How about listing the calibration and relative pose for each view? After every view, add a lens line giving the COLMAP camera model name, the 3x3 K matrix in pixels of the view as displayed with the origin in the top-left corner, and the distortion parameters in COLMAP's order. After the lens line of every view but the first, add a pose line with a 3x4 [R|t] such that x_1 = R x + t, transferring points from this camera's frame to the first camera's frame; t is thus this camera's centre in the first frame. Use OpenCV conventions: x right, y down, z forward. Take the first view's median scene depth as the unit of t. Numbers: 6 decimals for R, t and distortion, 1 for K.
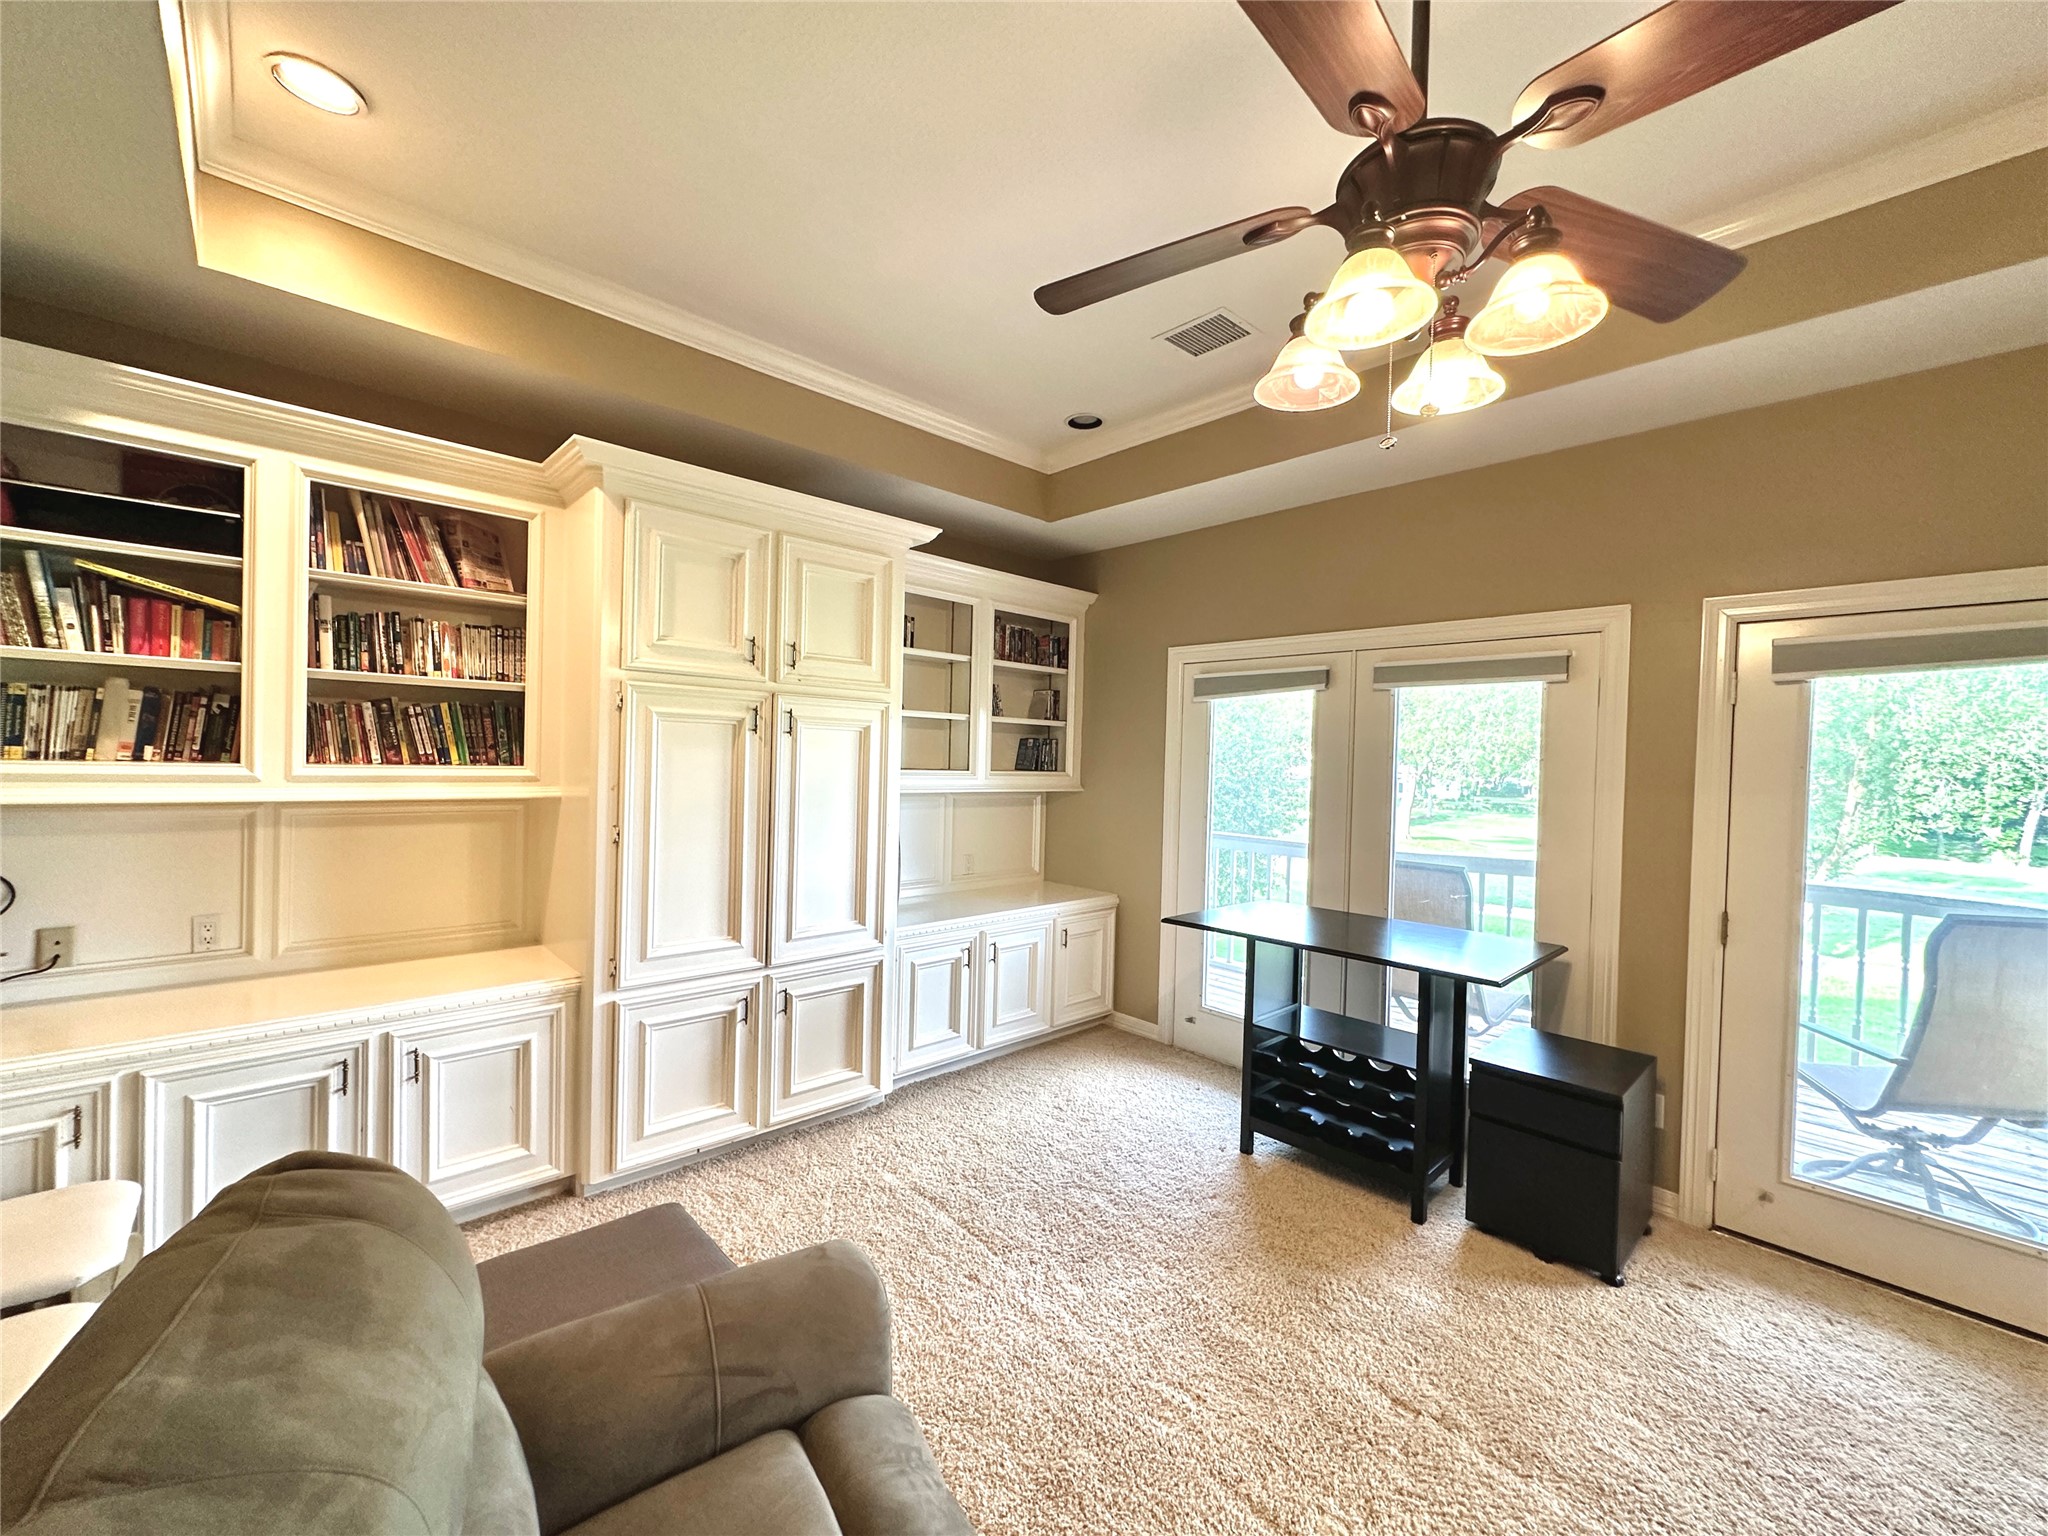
lens RADIAL K [[819.8, 0, 1024.0], [0, 819.8, 768.0], [0, 0, 1]] dist [-0.000059, 0.000493]
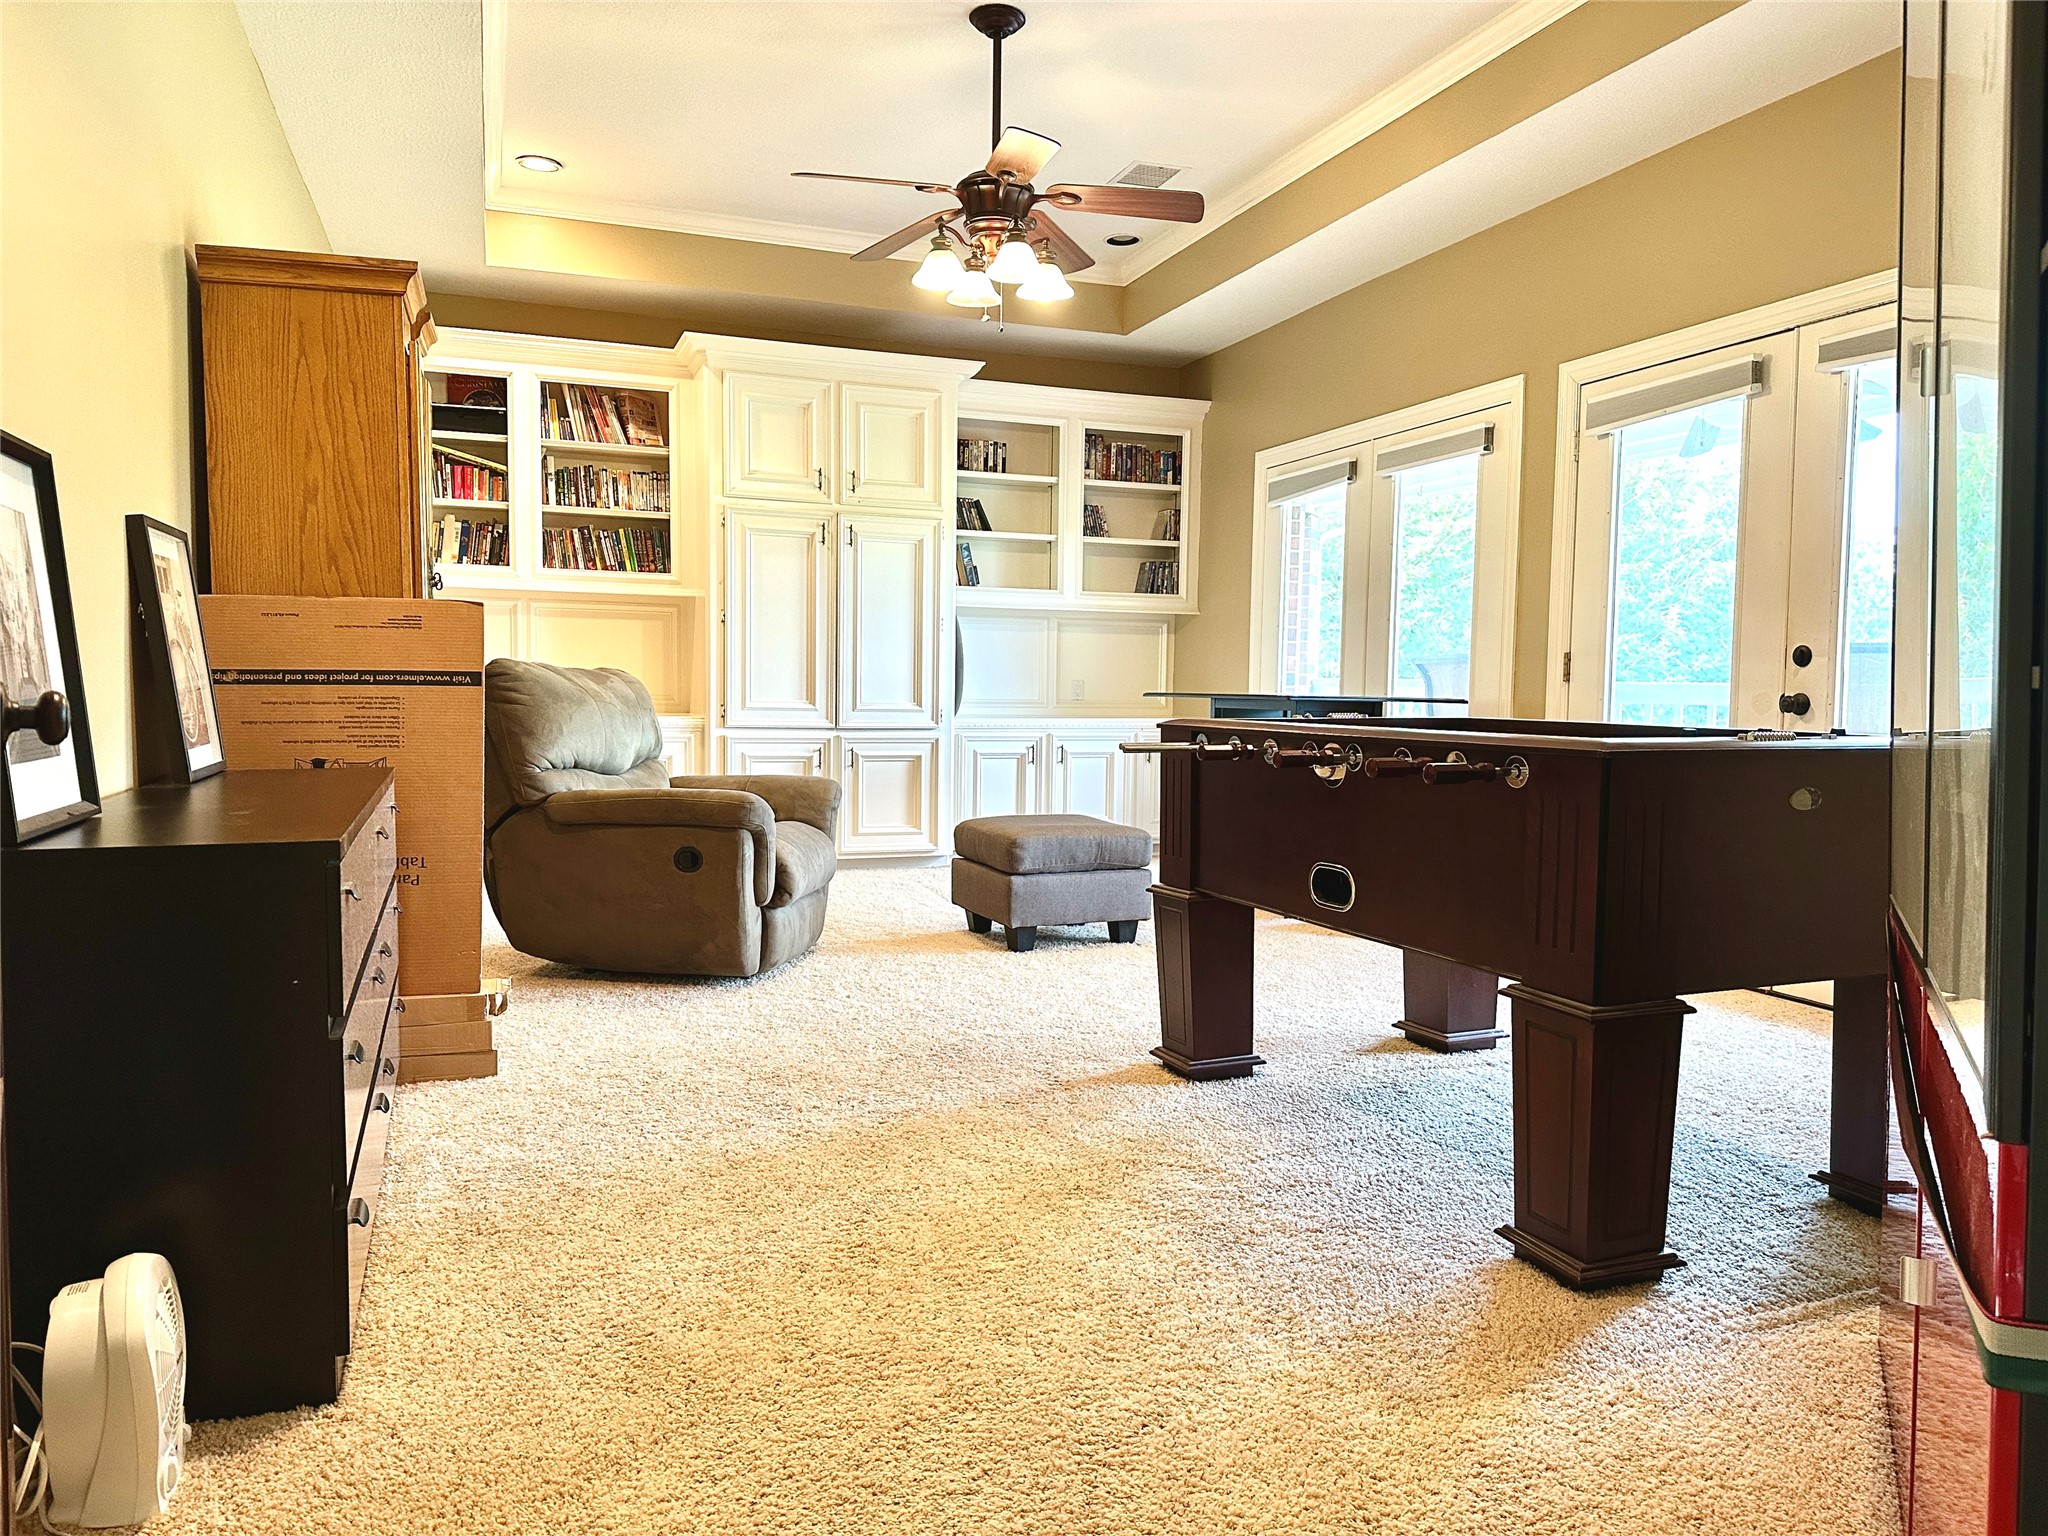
lens RADIAL K [[1397.8, 0, 1024.0], [0, 1397.8, 768.0], [0, 0, 1]] dist [0.095367, -0.002834]
pose [[0.923487, 0.010176, -0.383494, 0.865705], [0.006327, 0.999108, 0.041747, 0.233225], [0.383577, -0.040979, 0.922599, -0.989846]]
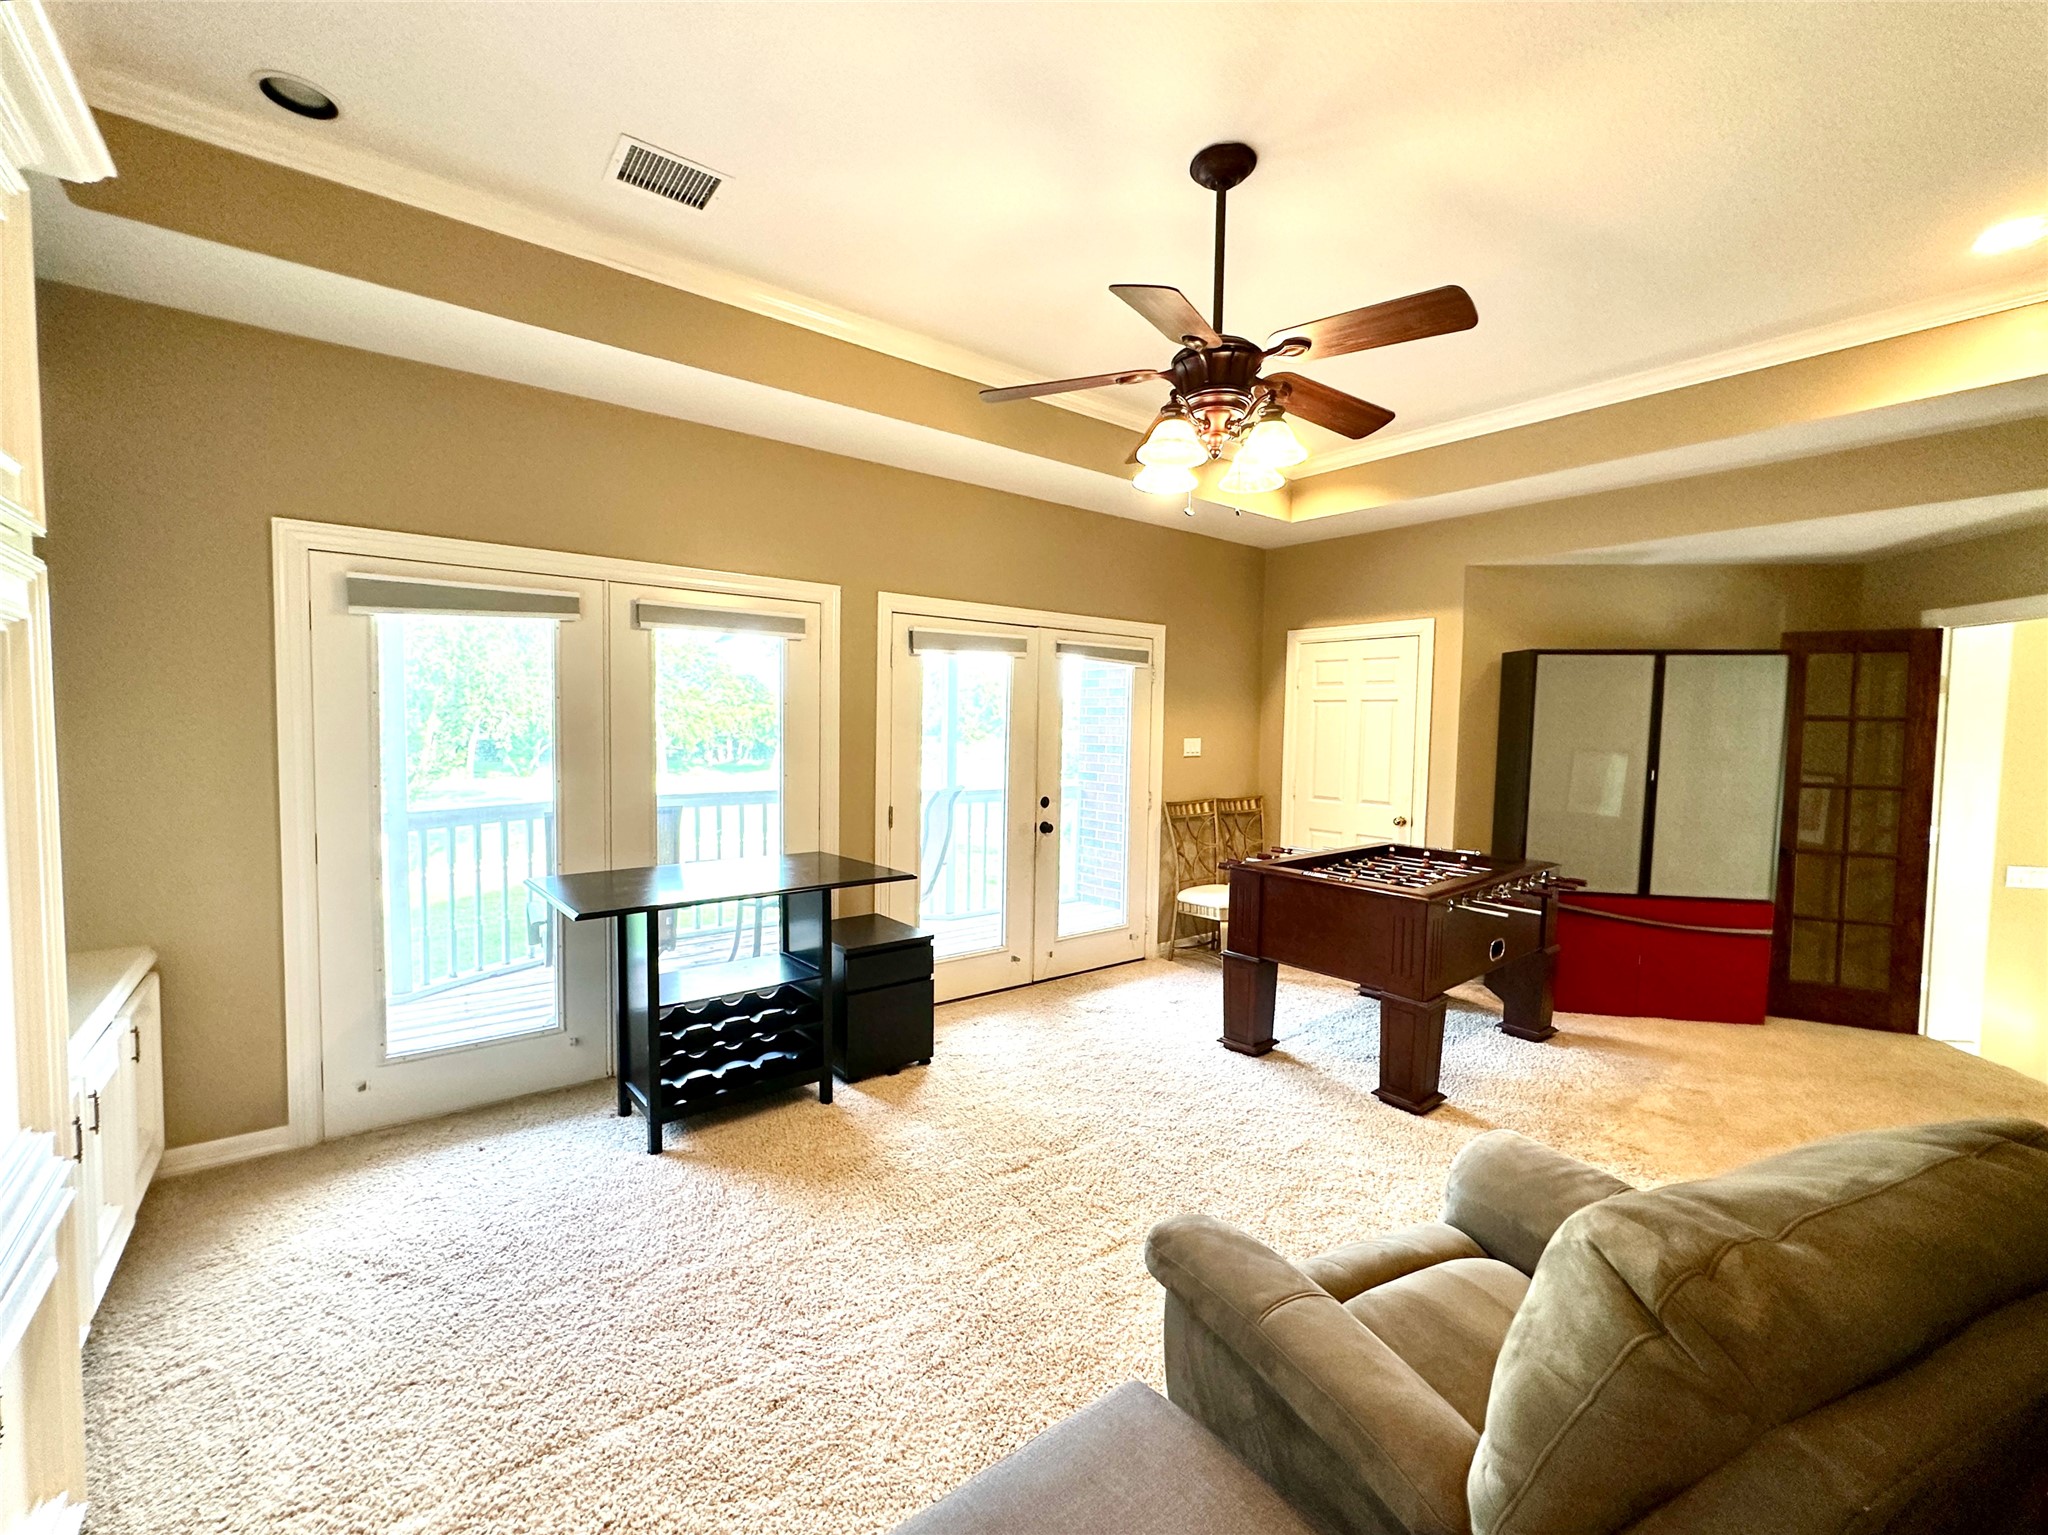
lens RADIAL K [[853.4, 0, 1024.0], [0, 853.4, 767.5], [0, 0, 1]] dist [-0.000143, 0.000165]
pose [[0.099326, -0.078424, 0.991960, -0.627012], [0.001928, 0.996903, 0.078621, -0.015558], [-0.995053, -0.005897, 0.099170, 0.574407]]
